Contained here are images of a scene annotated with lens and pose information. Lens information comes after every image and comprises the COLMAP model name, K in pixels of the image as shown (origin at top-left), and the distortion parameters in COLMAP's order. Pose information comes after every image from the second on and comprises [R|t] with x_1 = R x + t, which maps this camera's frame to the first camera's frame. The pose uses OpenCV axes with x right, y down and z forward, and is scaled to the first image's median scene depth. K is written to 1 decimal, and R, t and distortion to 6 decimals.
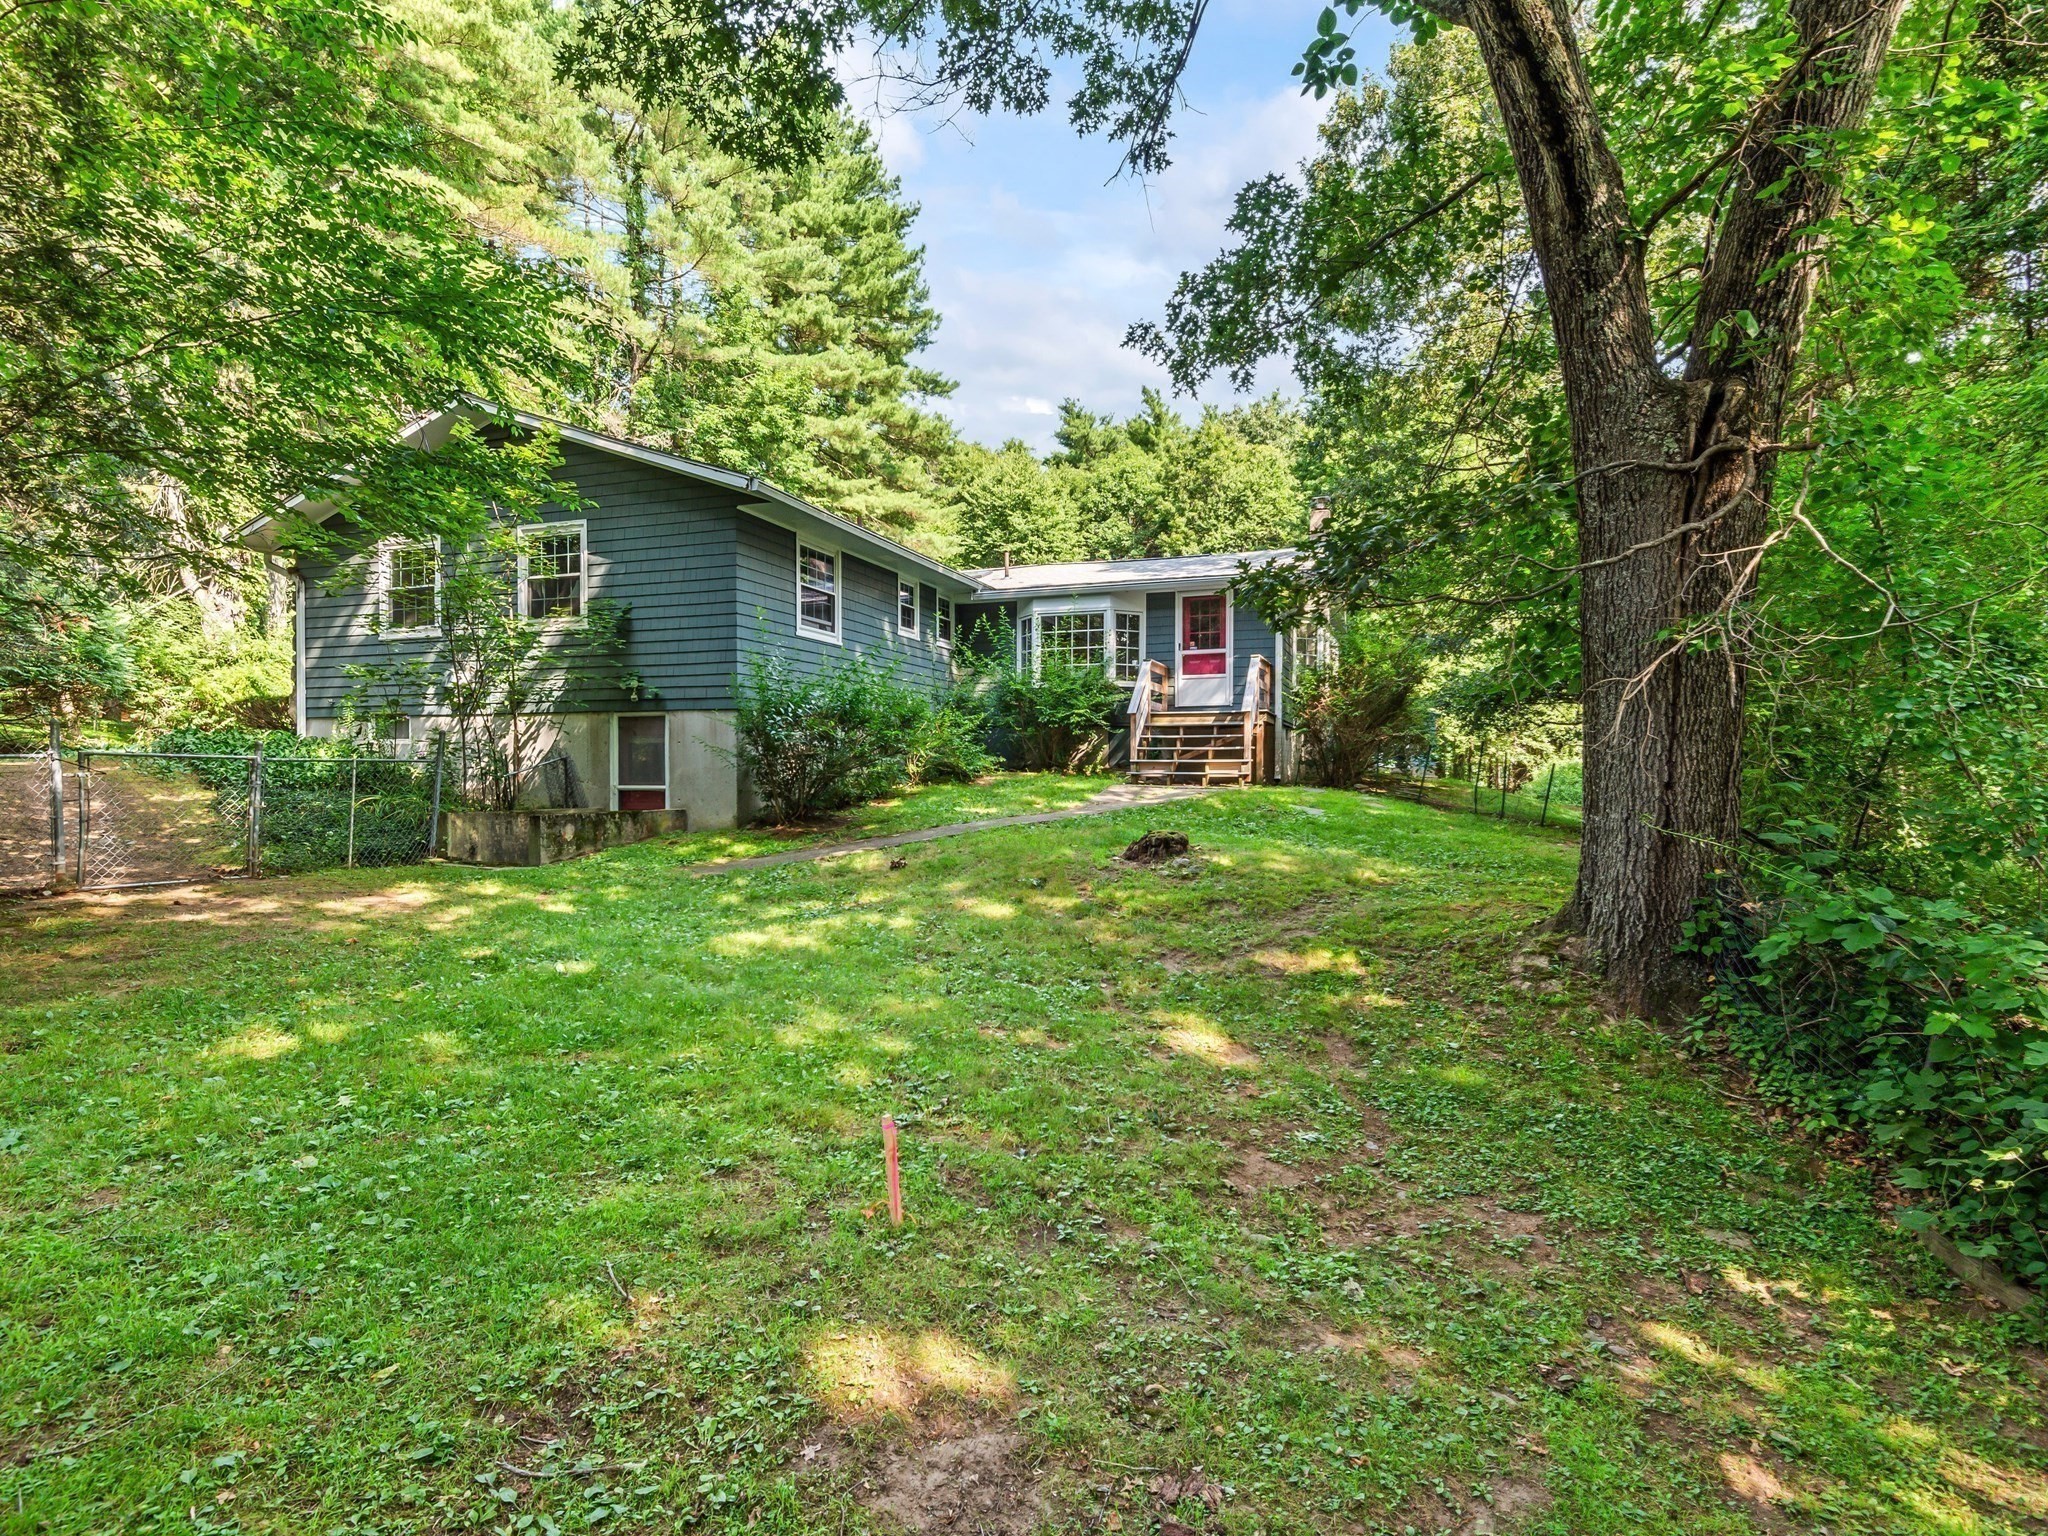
lens RADIAL K [[1022.8, 0, 1024.0], [0, 1022.8, 768.0], [0, 0, 1]] dist [0.021534, -0.001010]
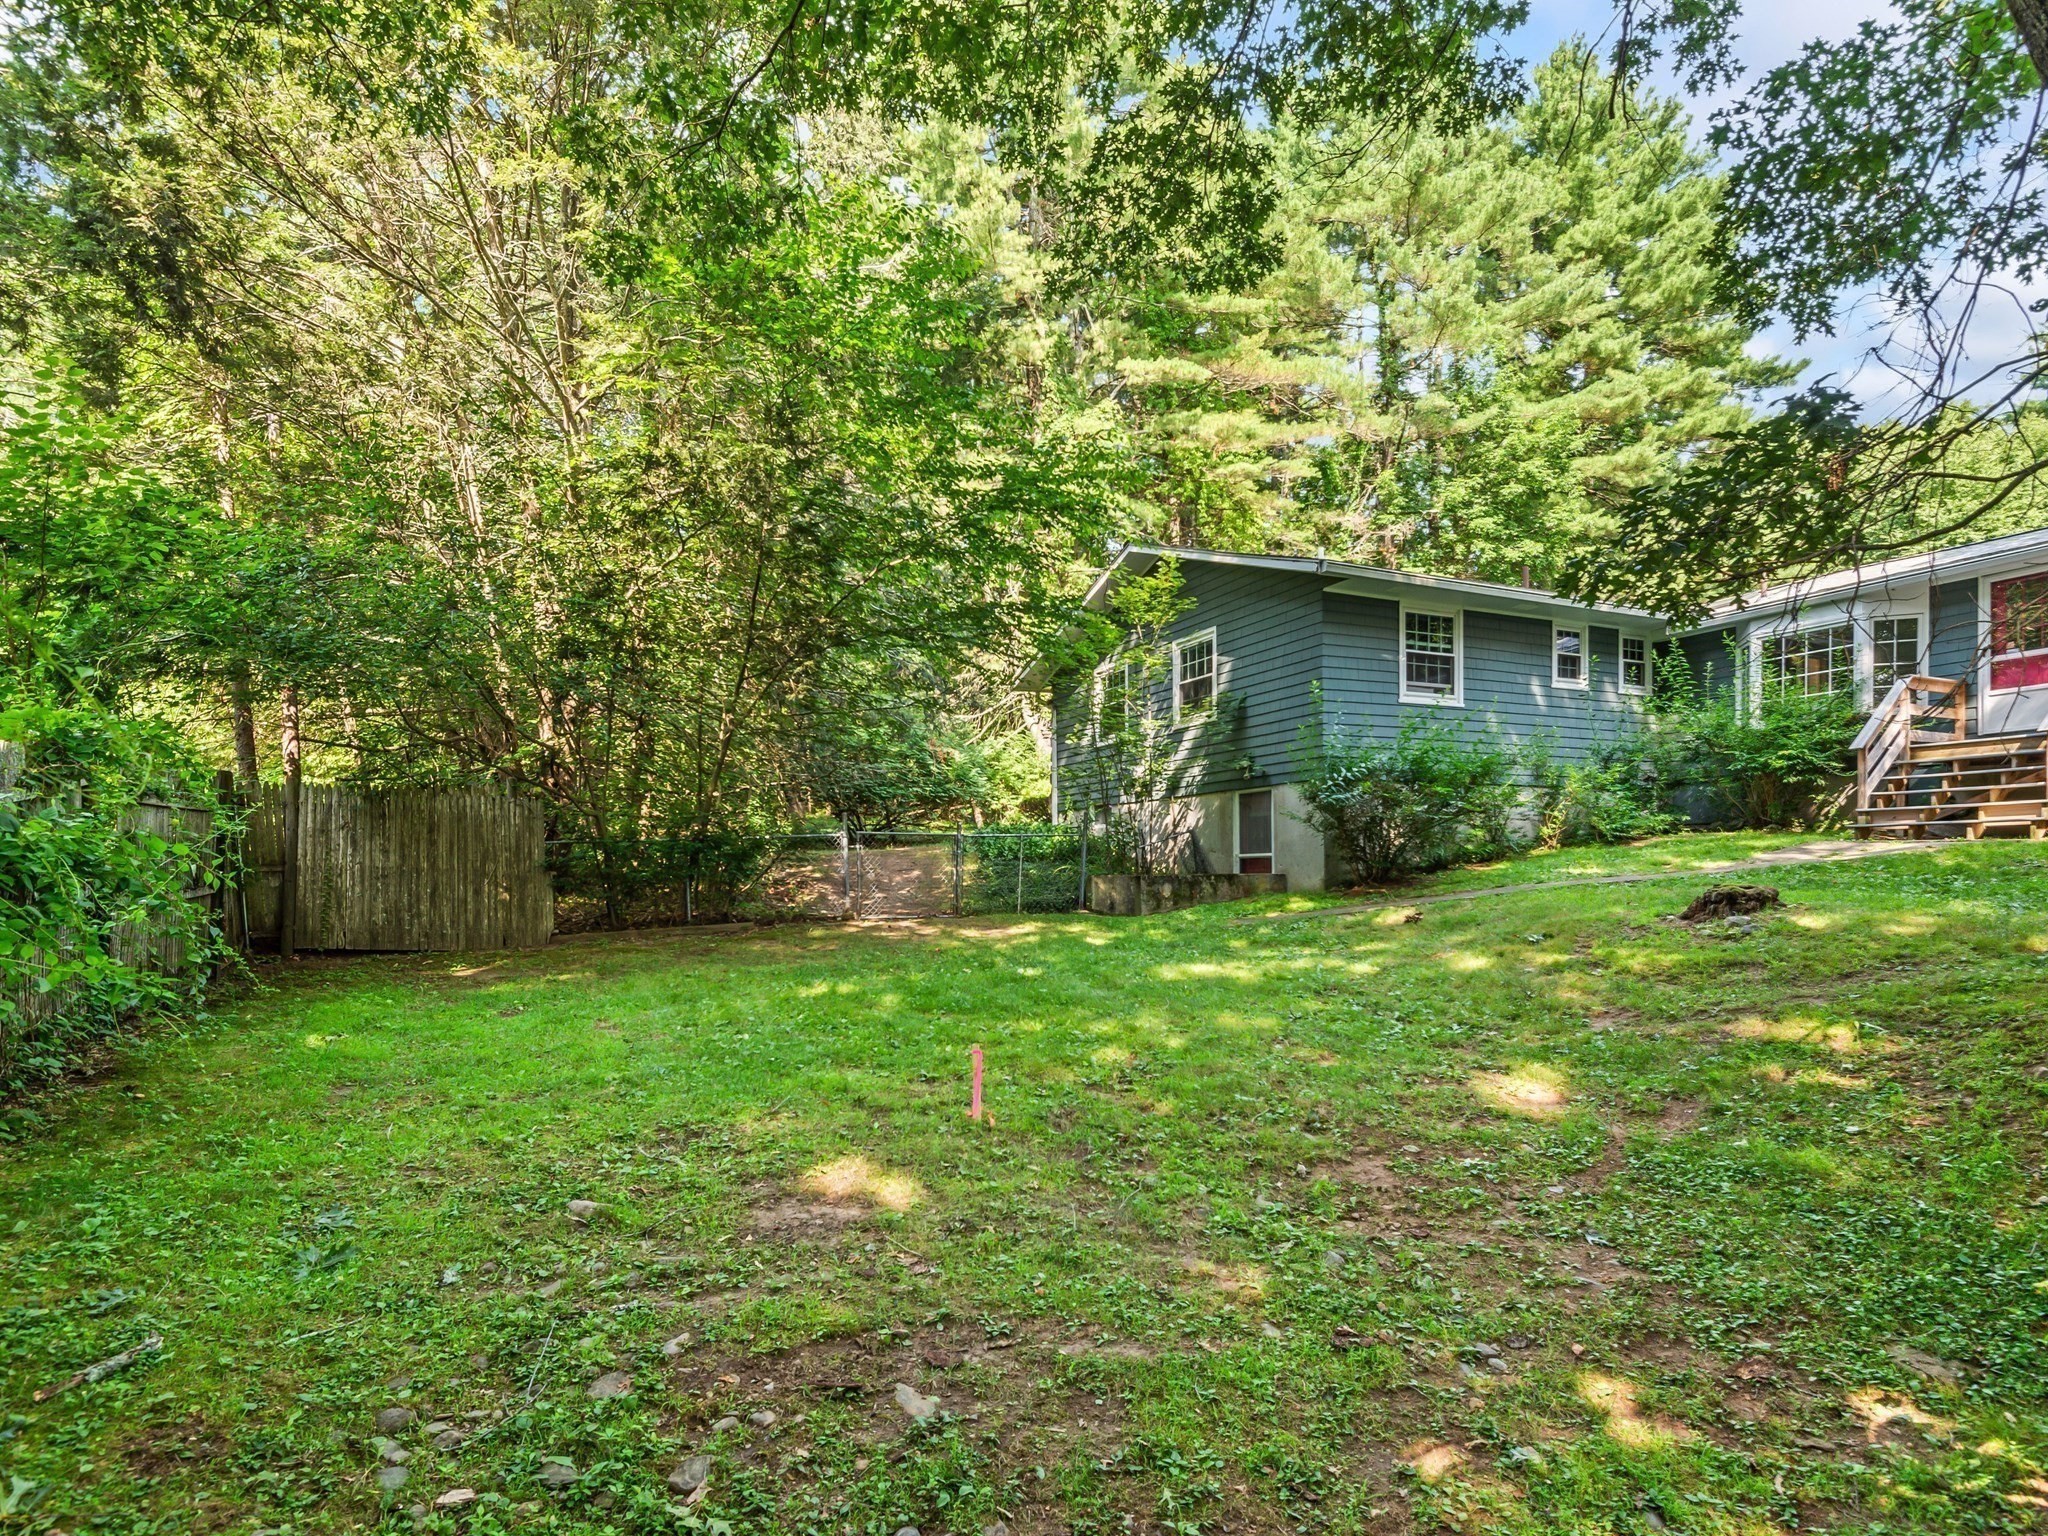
lens RADIAL K [[1011.0, 0, 1024.5], [0, 1011.0, 870.5], [0, 0, 1]] dist [0.003365, -0.007585]
pose [[0.735037, -0.014336, -0.677875, 0.164116], [0.025007, 0.999669, 0.005974, 0.019233], [0.677565, -0.021343, 0.735153, 0.009818]]
